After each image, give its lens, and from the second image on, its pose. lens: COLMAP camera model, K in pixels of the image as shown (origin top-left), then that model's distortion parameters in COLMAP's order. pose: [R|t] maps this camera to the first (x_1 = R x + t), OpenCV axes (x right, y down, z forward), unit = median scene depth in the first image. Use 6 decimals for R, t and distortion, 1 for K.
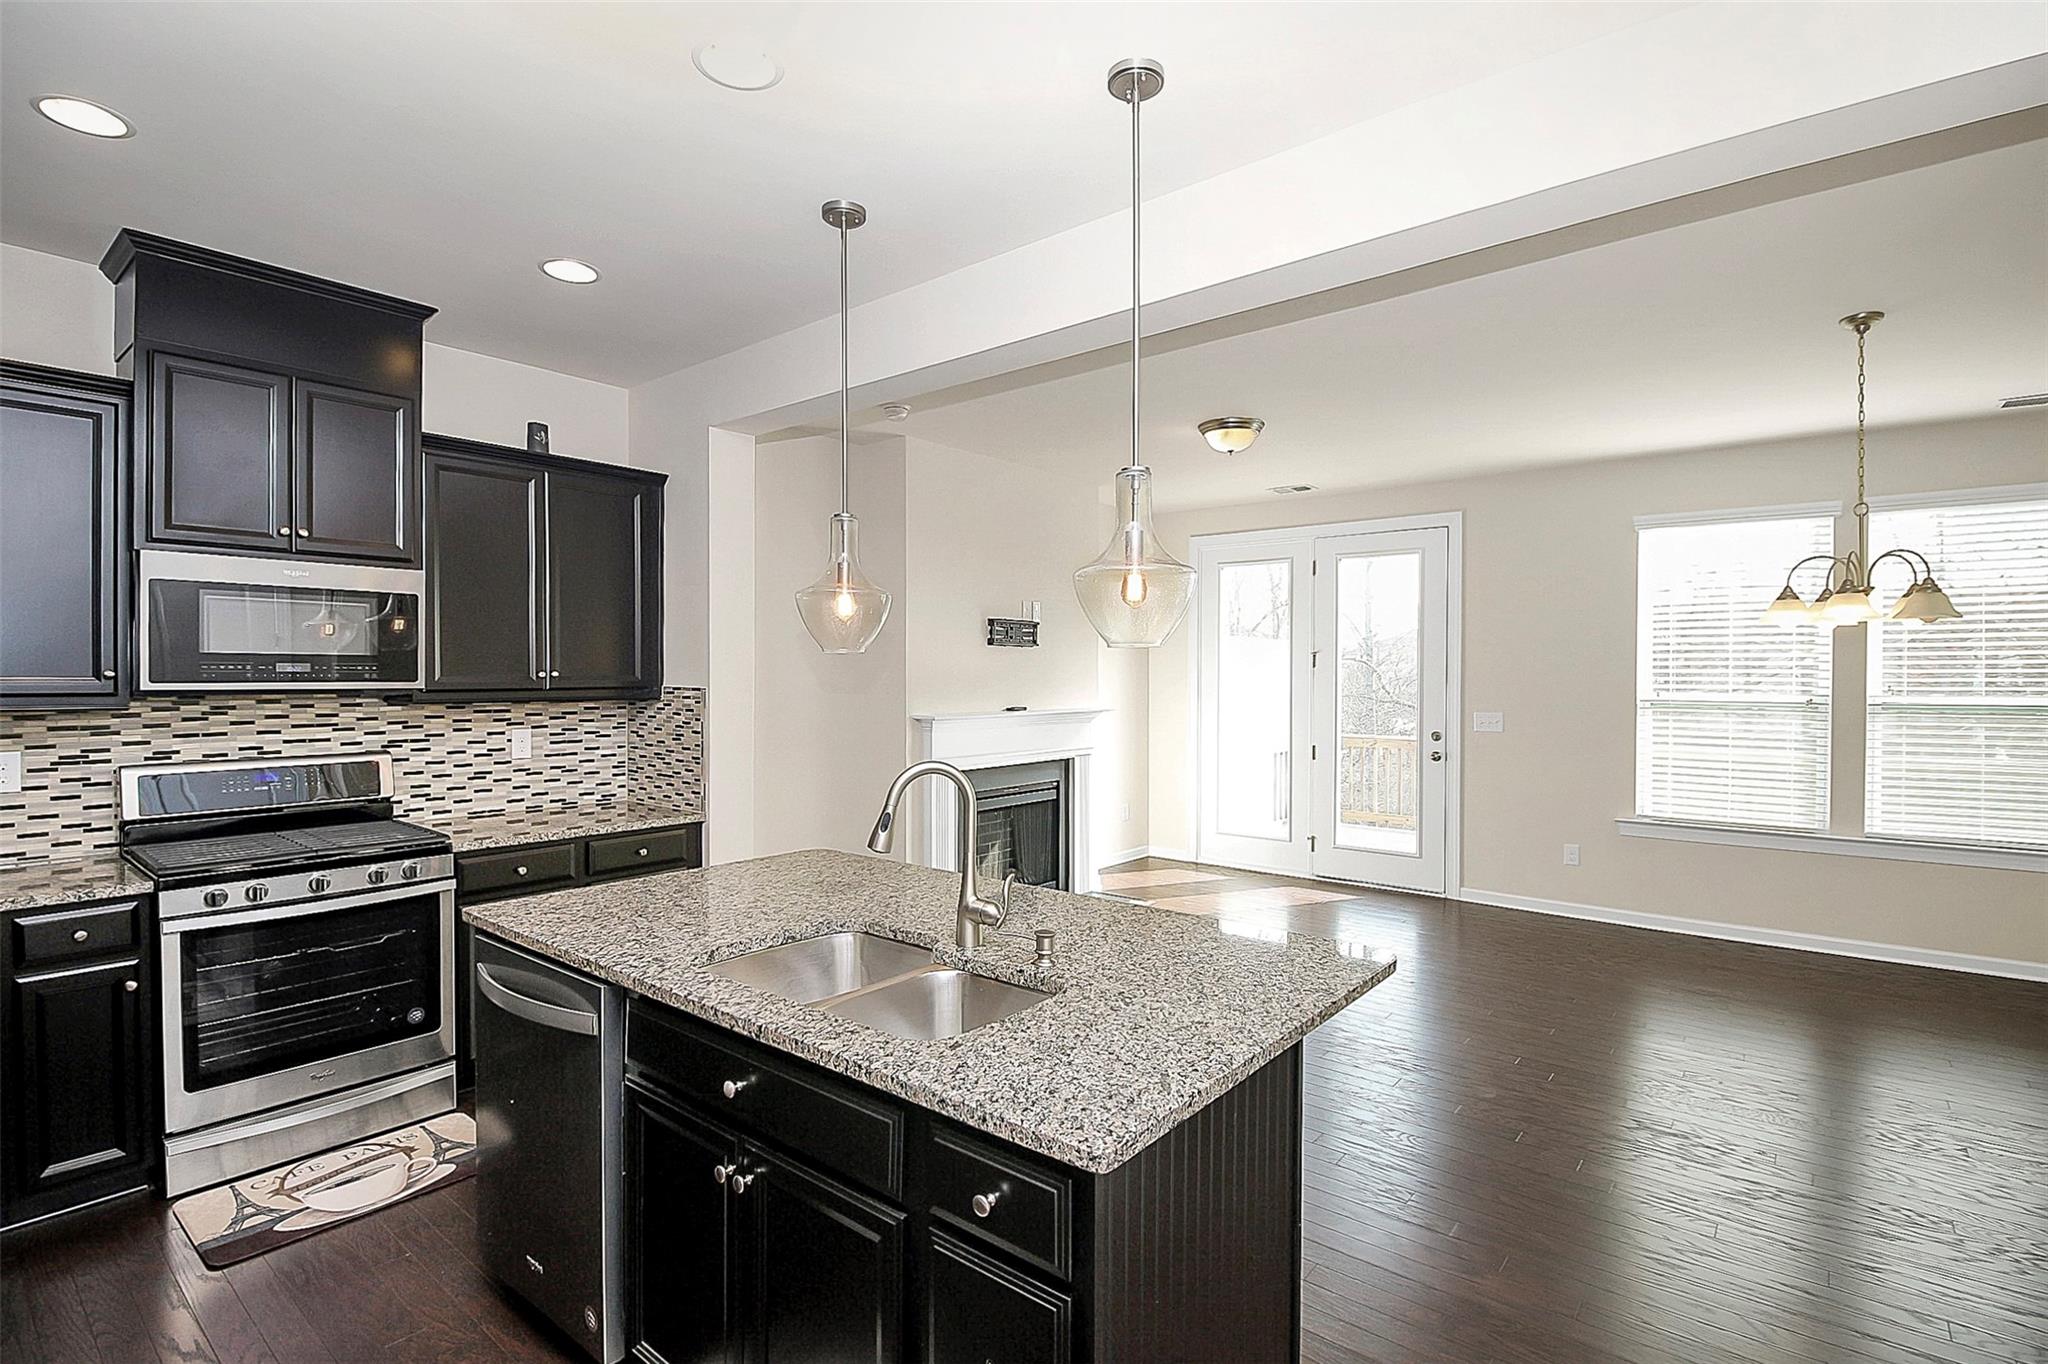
lens RADIAL K [[974.8, 0, 1019.8], [0, 974.8, 688.7], [0, 0, 1]] dist [-0.004448, -0.001268]
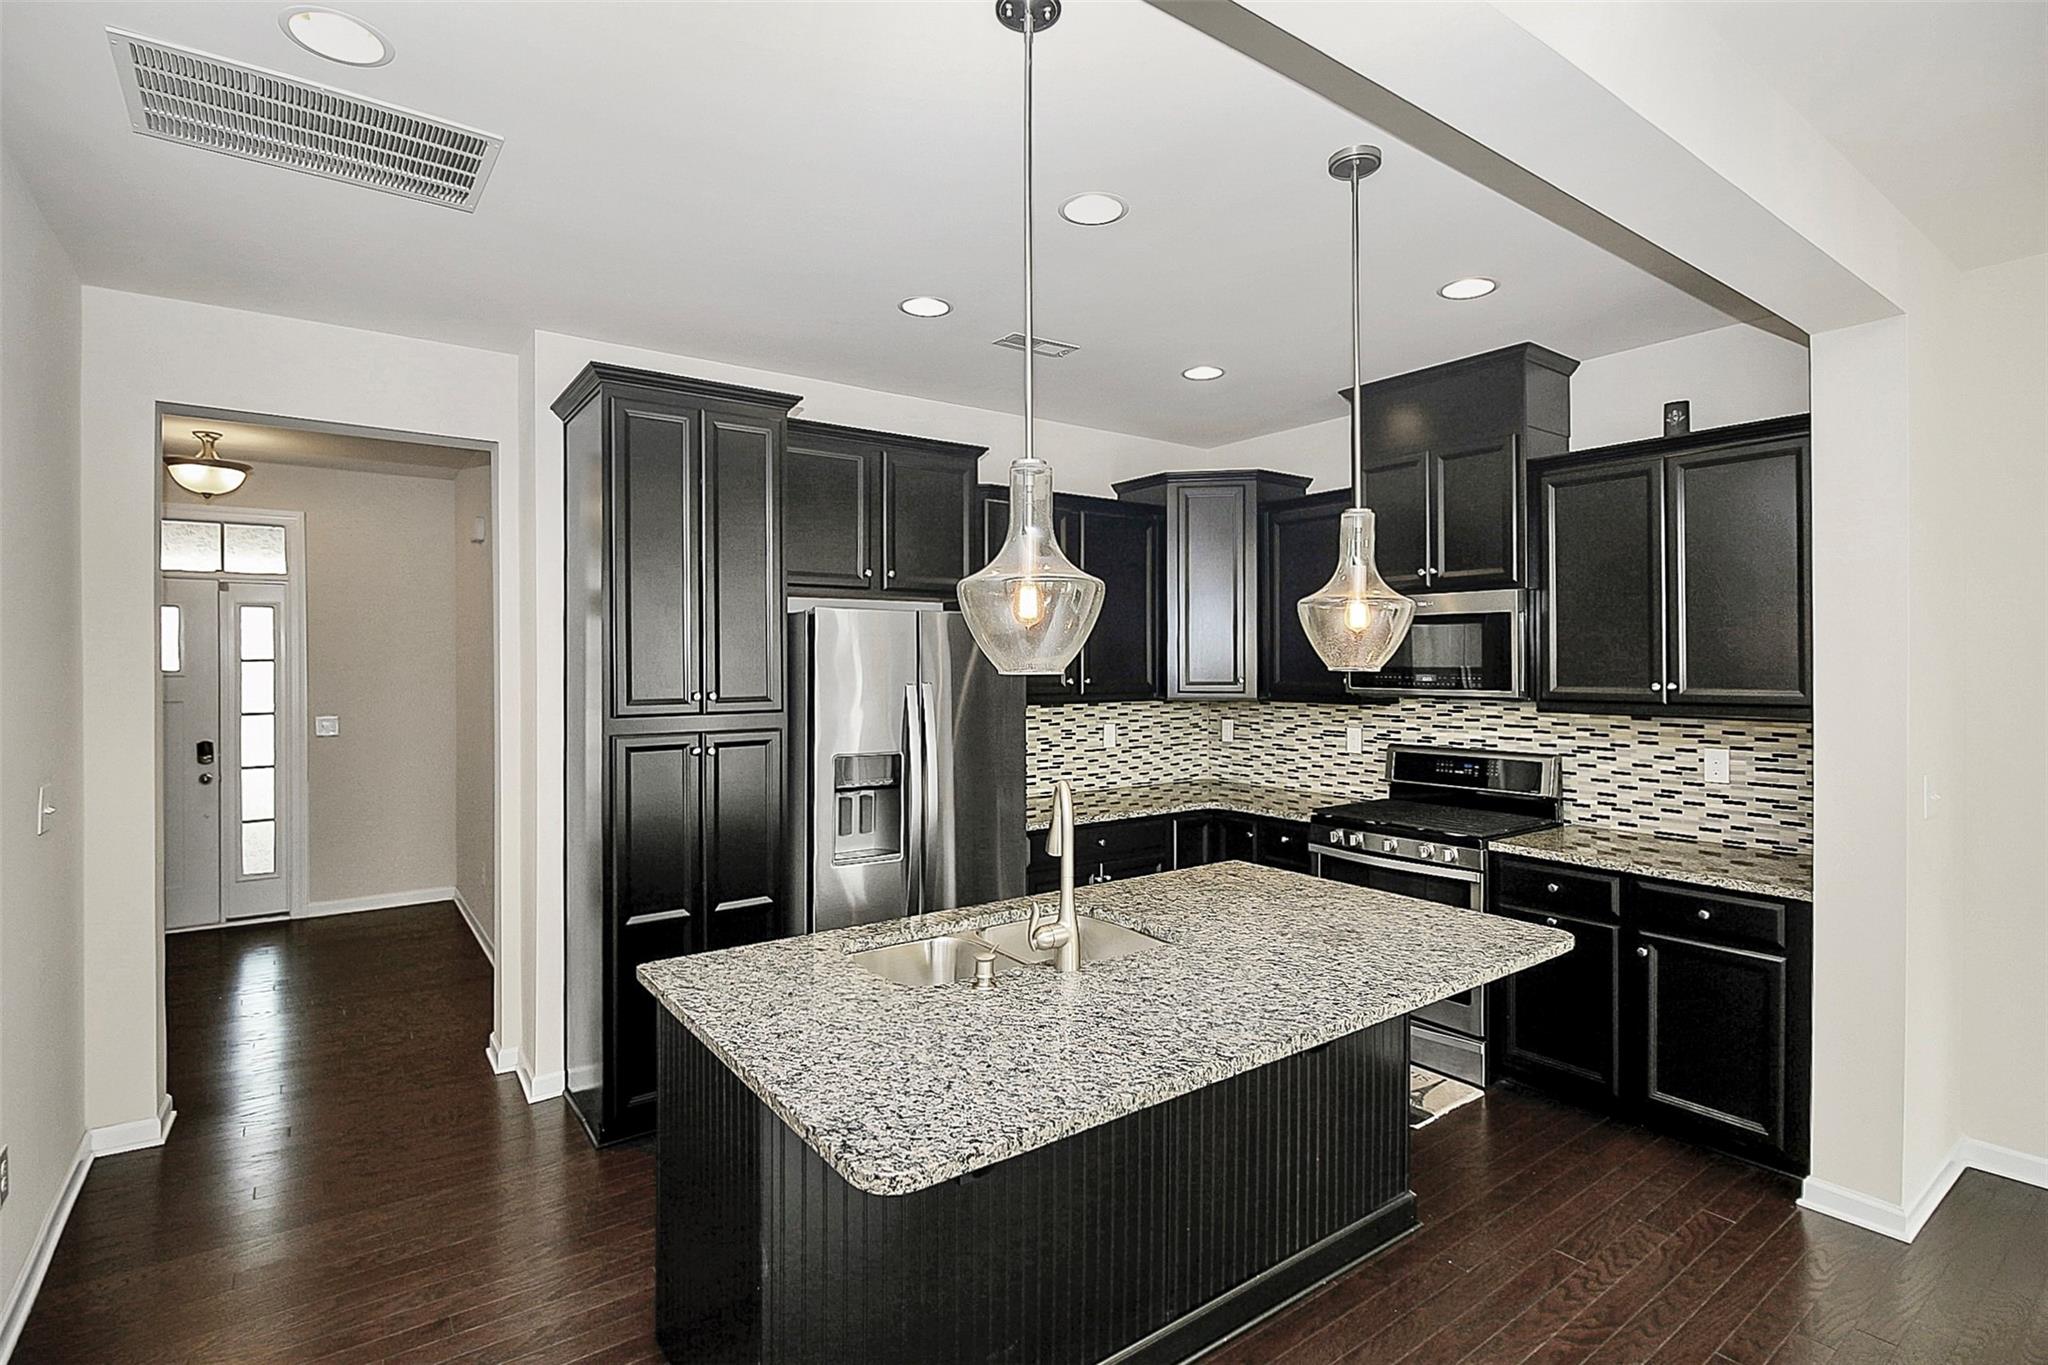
lens RADIAL K [[989.1, 0, 1042.5], [0, 989.1, 662.1], [0, 0, 1]] dist [-0.003194, -0.000374]
pose [[-0.230988, -0.002150, -0.972954, 0.486384], [-0.015975, 0.999871, 0.001583, -0.027777], [0.972825, 0.015909, -0.230993, 0.619619]]
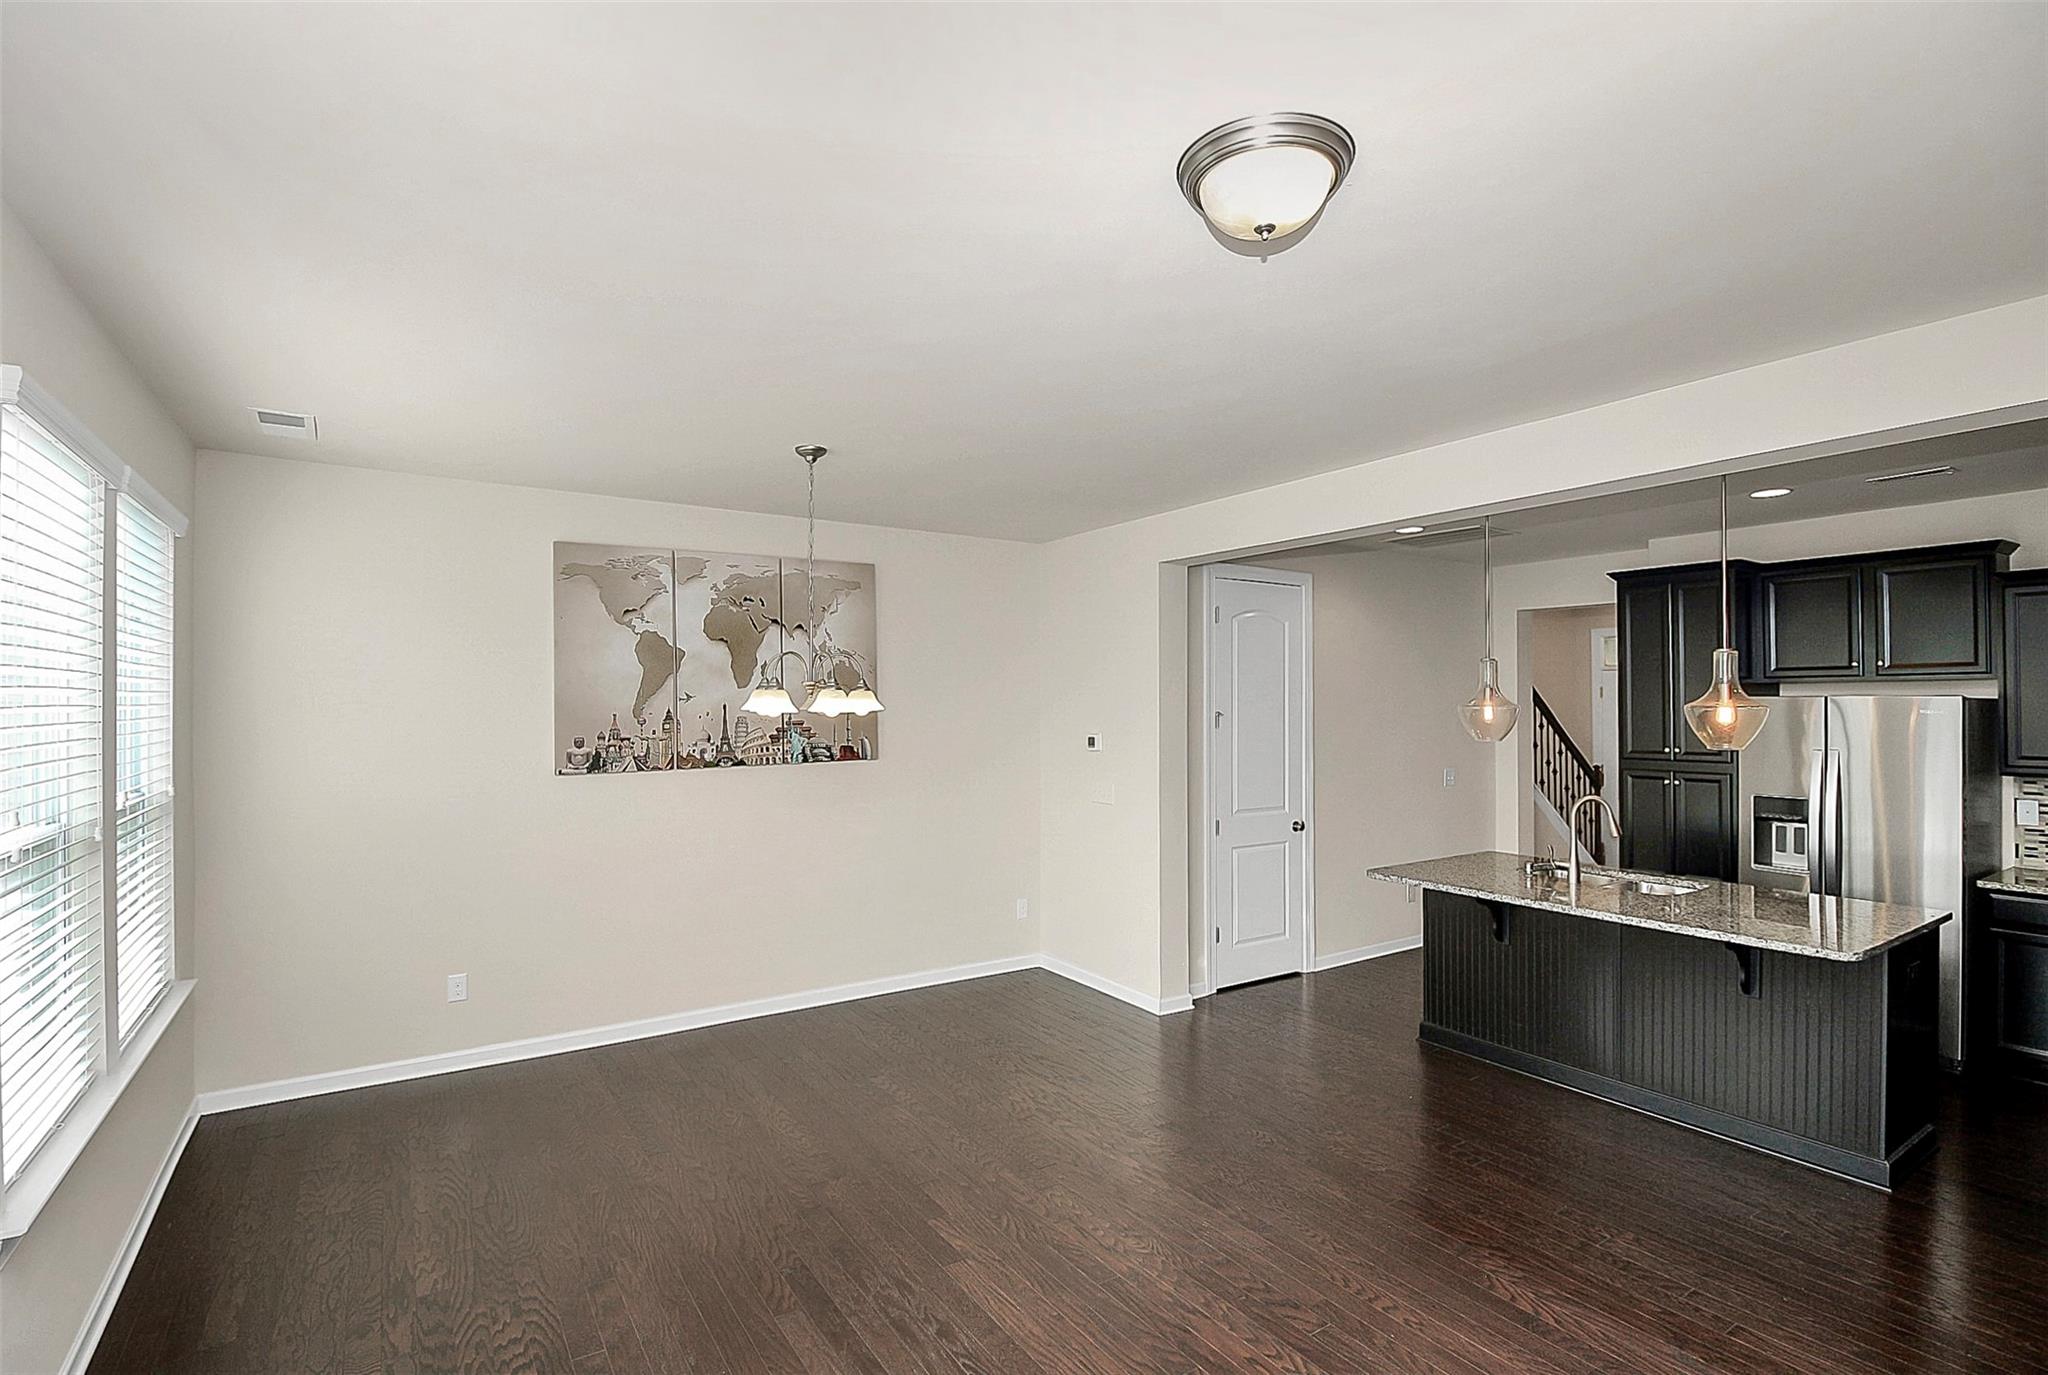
lens RADIAL K [[959.5, 0, 1029.2], [0, 959.5, 691.7], [0, 0, 1]] dist [0.000848, -0.013353]
pose [[-0.956534, 0.000587, 0.291619, 0.233977], [0.000264, 0.999999, -0.001147, -0.074426], [-0.291619, -0.001021, -0.956534, 1.697918]]
